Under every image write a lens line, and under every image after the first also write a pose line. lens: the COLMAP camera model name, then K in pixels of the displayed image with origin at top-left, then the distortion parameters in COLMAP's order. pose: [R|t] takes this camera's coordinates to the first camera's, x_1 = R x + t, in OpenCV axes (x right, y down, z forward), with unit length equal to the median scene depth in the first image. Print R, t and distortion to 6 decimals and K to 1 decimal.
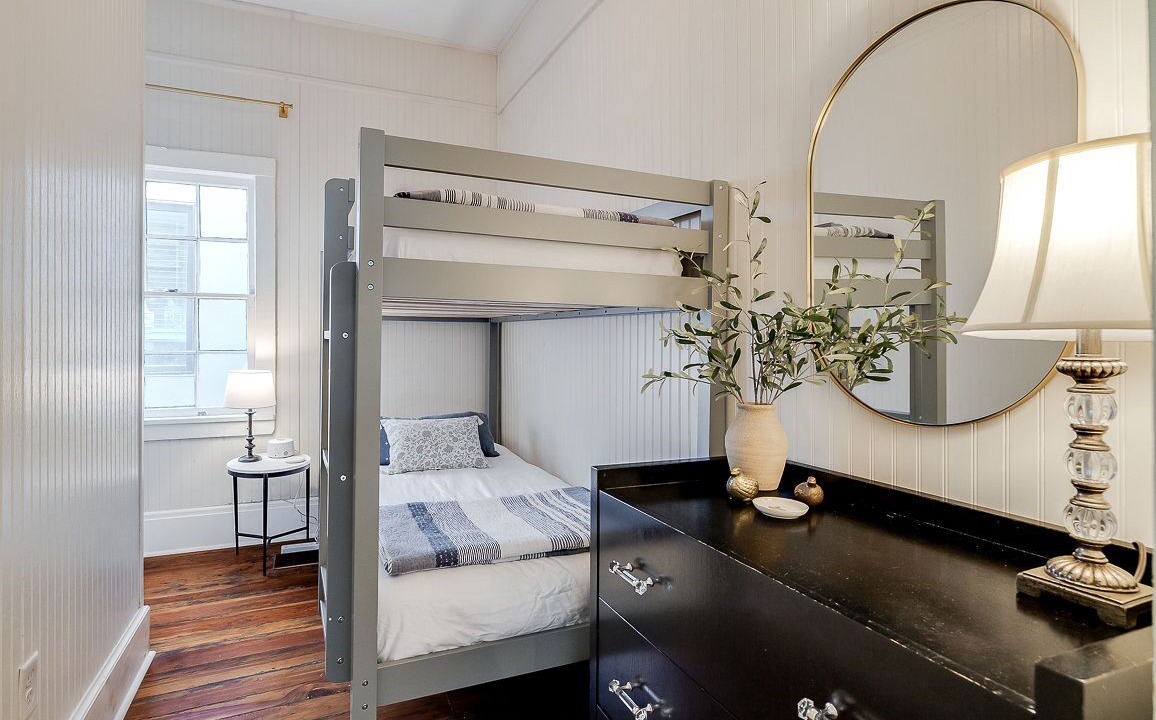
lens RADIAL K [[645.5, 0, 581.7], [0, 645.5, 346.6], [0, 0, 1]] dist [-0.004648, -0.000365]
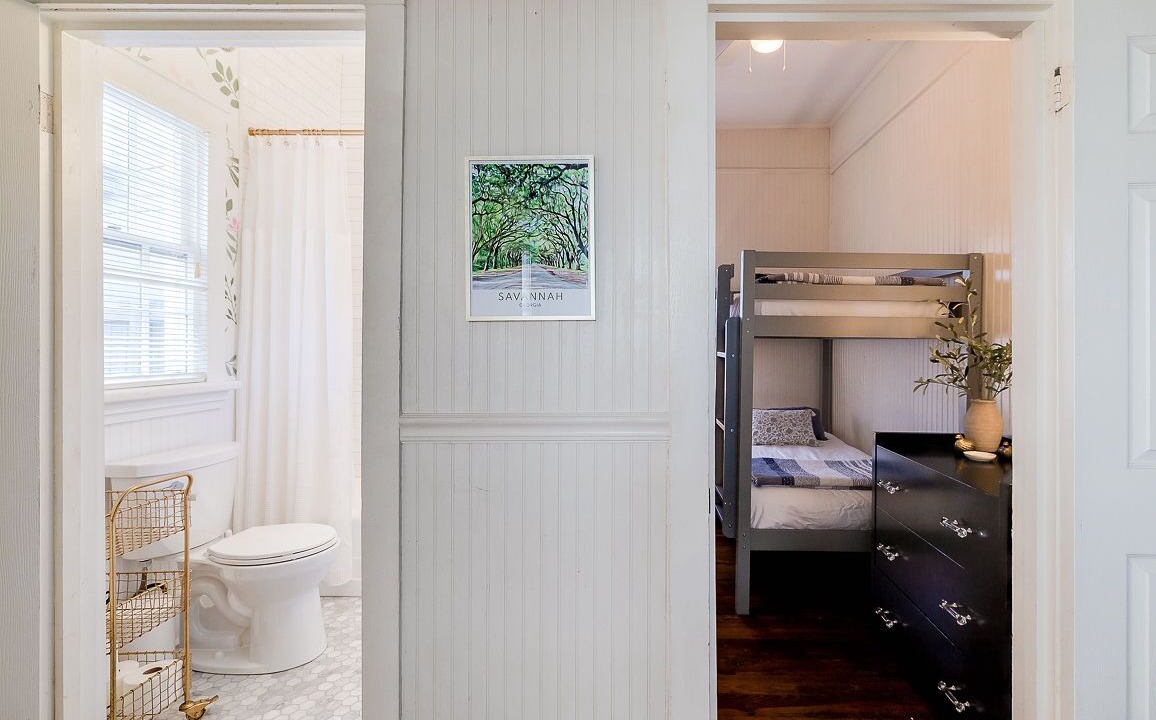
lens RADIAL K [[645.5, 0, 581.7], [0, 645.5, 346.6], [0, 0, 1]] dist [-0.004648, -0.000365]
pose [[0.869978, 0.001171, -0.493089, 0.162812], [-0.004862, 0.999969, -0.006205, -0.026297], [0.493066, 0.007796, 0.869957, -0.782648]]
